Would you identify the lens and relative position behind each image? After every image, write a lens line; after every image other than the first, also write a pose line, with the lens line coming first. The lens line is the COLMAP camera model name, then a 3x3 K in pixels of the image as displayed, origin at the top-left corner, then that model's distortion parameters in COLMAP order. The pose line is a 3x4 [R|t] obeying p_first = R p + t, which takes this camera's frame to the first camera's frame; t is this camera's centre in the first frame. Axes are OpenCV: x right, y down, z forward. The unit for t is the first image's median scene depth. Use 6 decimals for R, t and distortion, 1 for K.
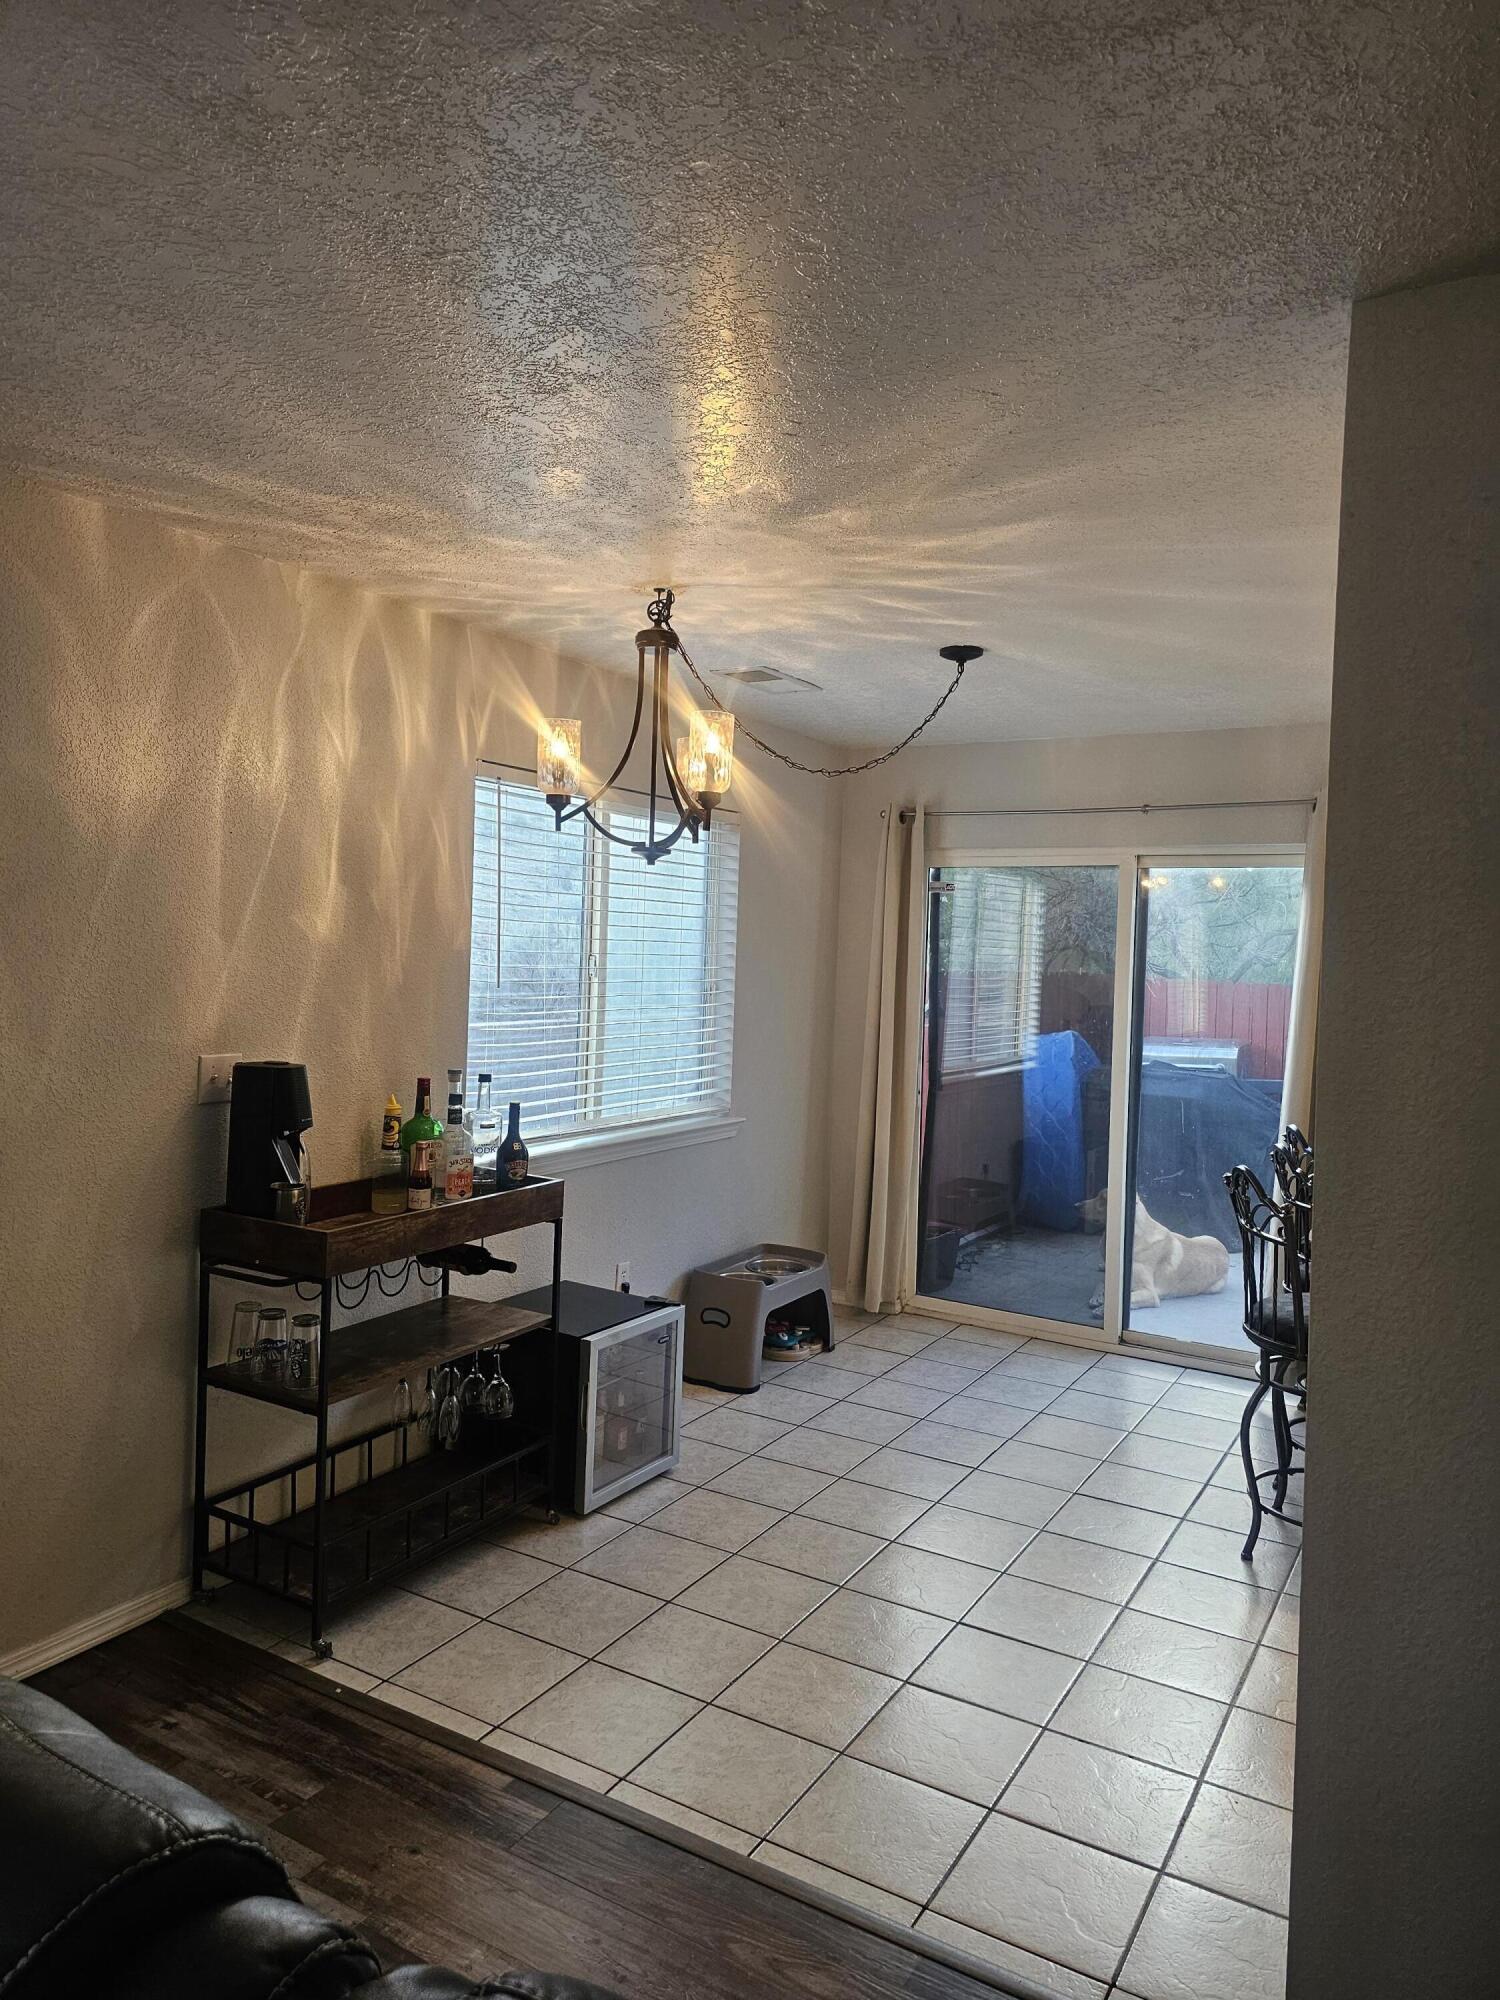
lens RADIAL K [[1309.4, 0, 748.3], [0, 1309.4, 979.0], [0, 0, 1]] dist [0.040319, -0.017742]
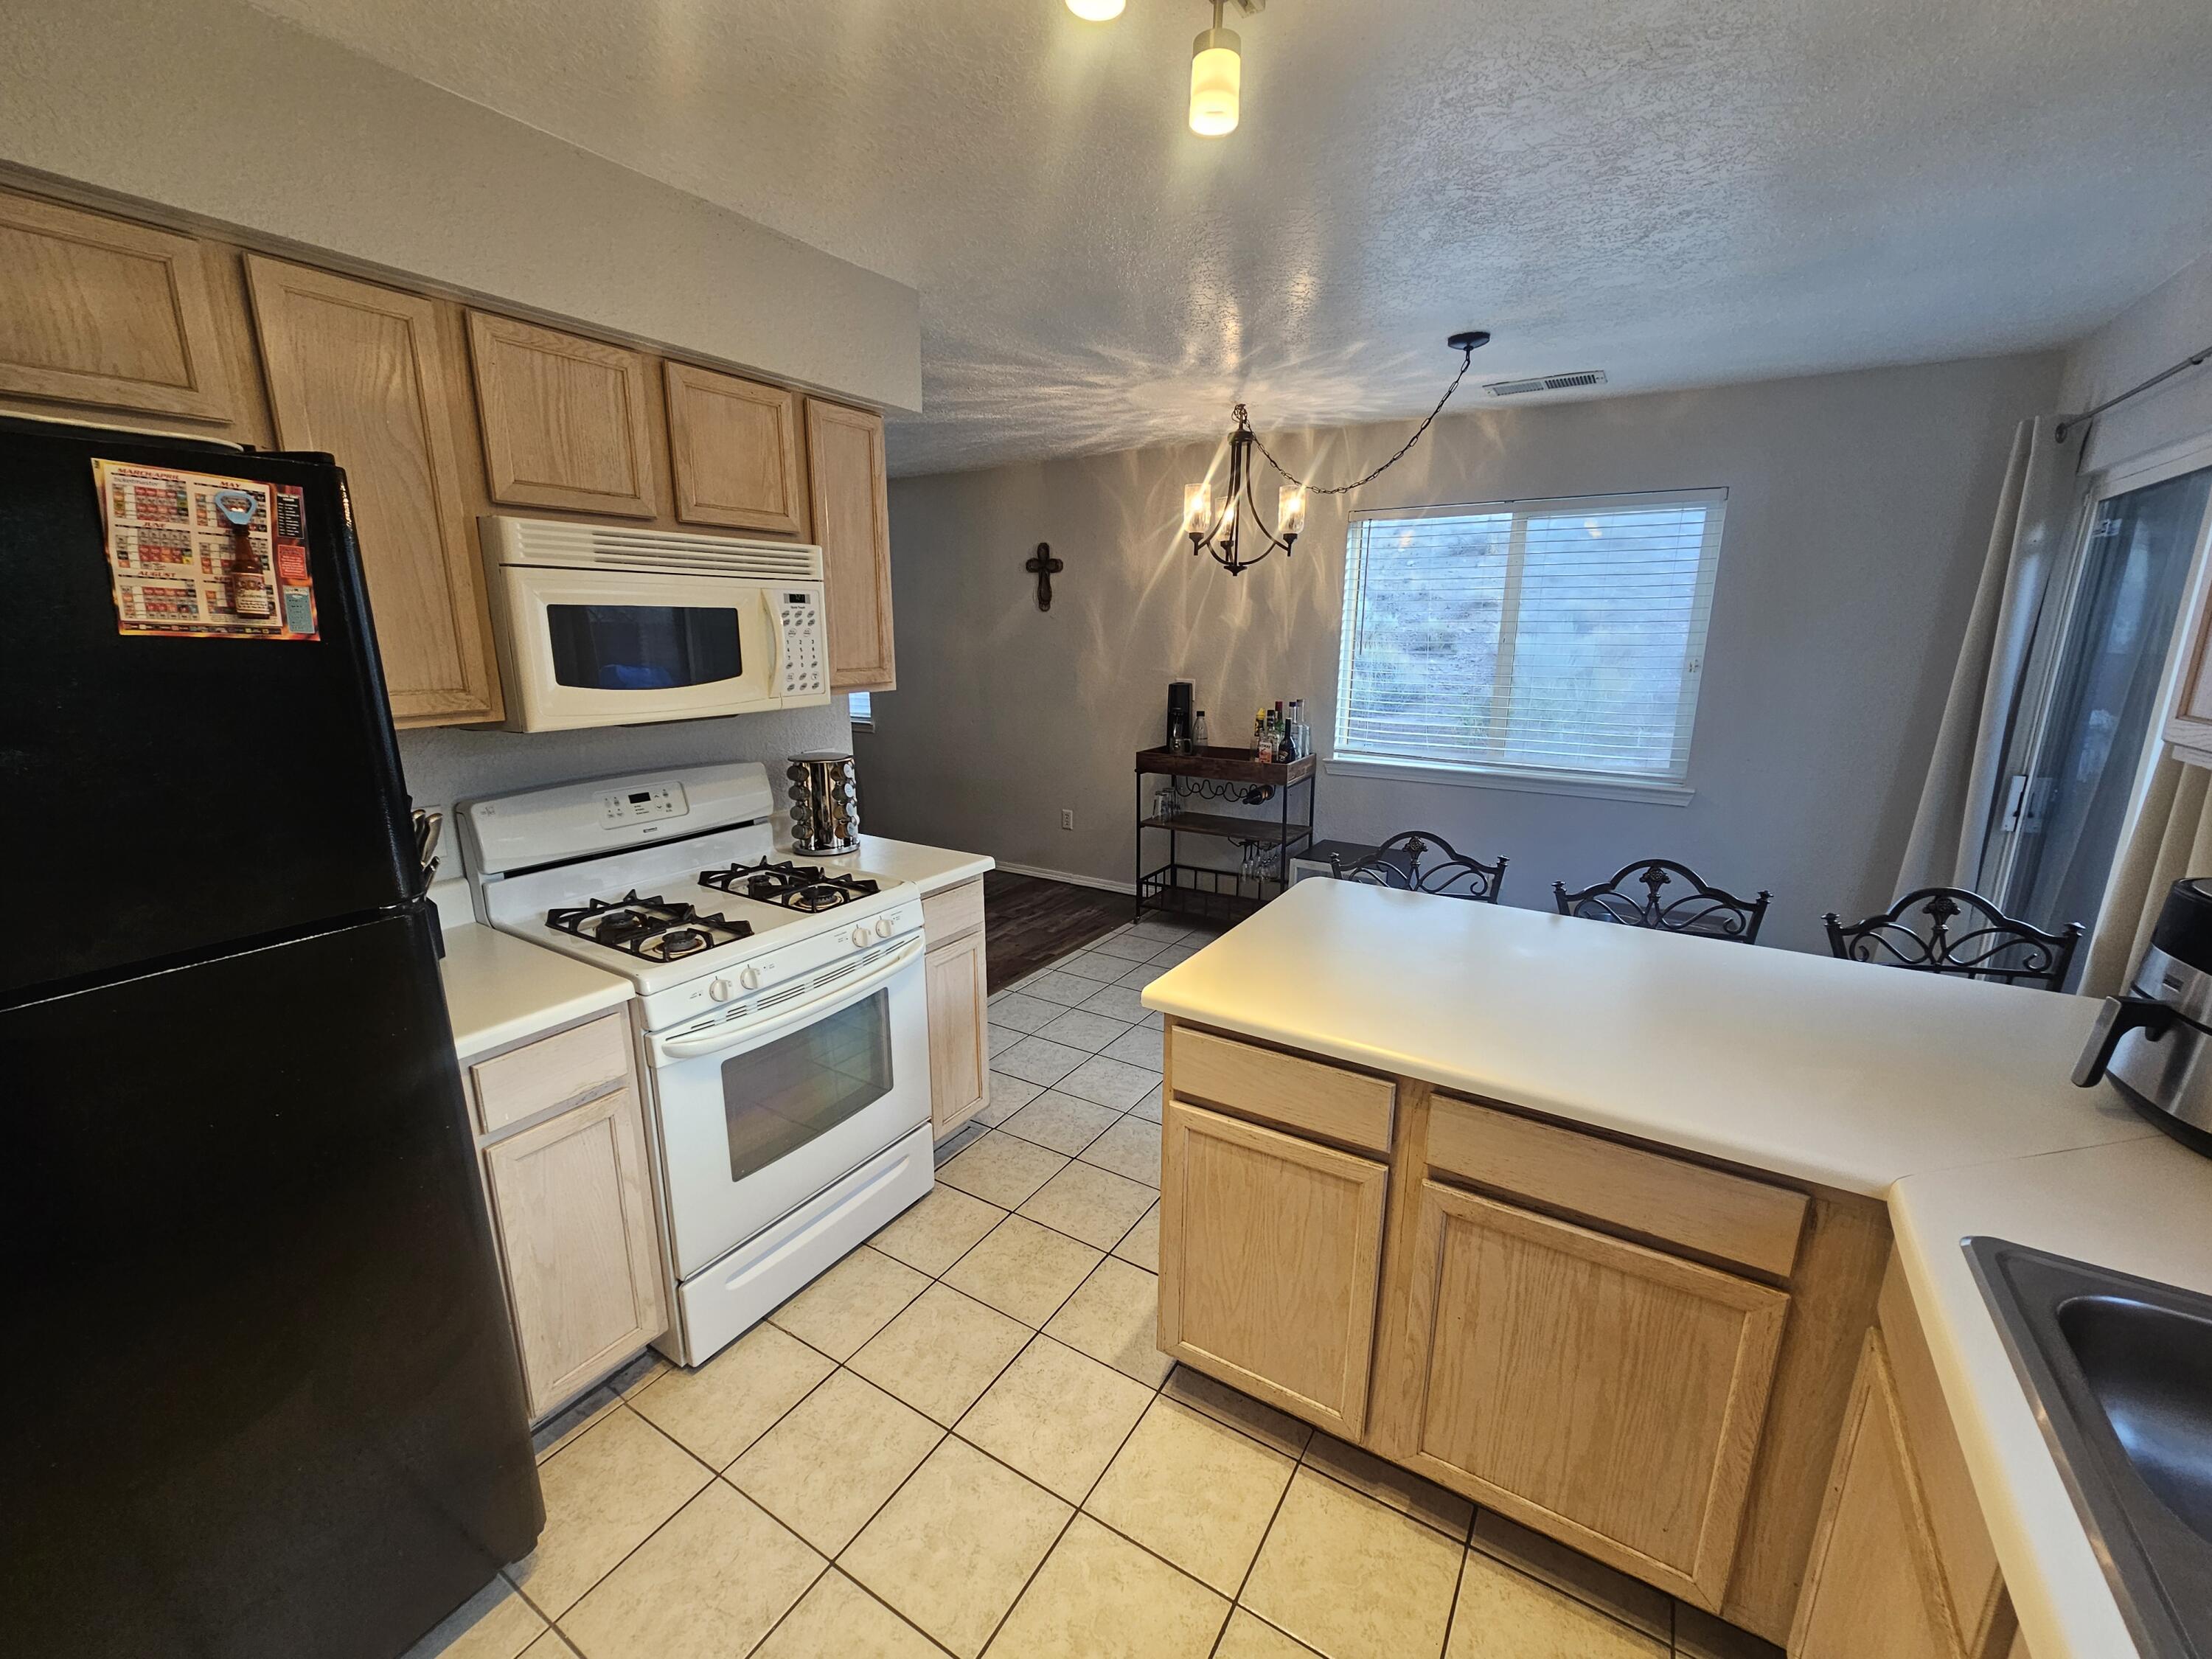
lens RADIAL K [[903.9, 0, 1102.8], [0, 903.9, 839.3], [0, 0, 1]] dist [-0.002451, 0.000399]
pose [[-0.024744, 0.206037, -0.978231, 1.117941], [-0.022821, 0.978160, 0.206599, 0.007449], [0.999433, 0.027437, -0.019501, 0.827769]]
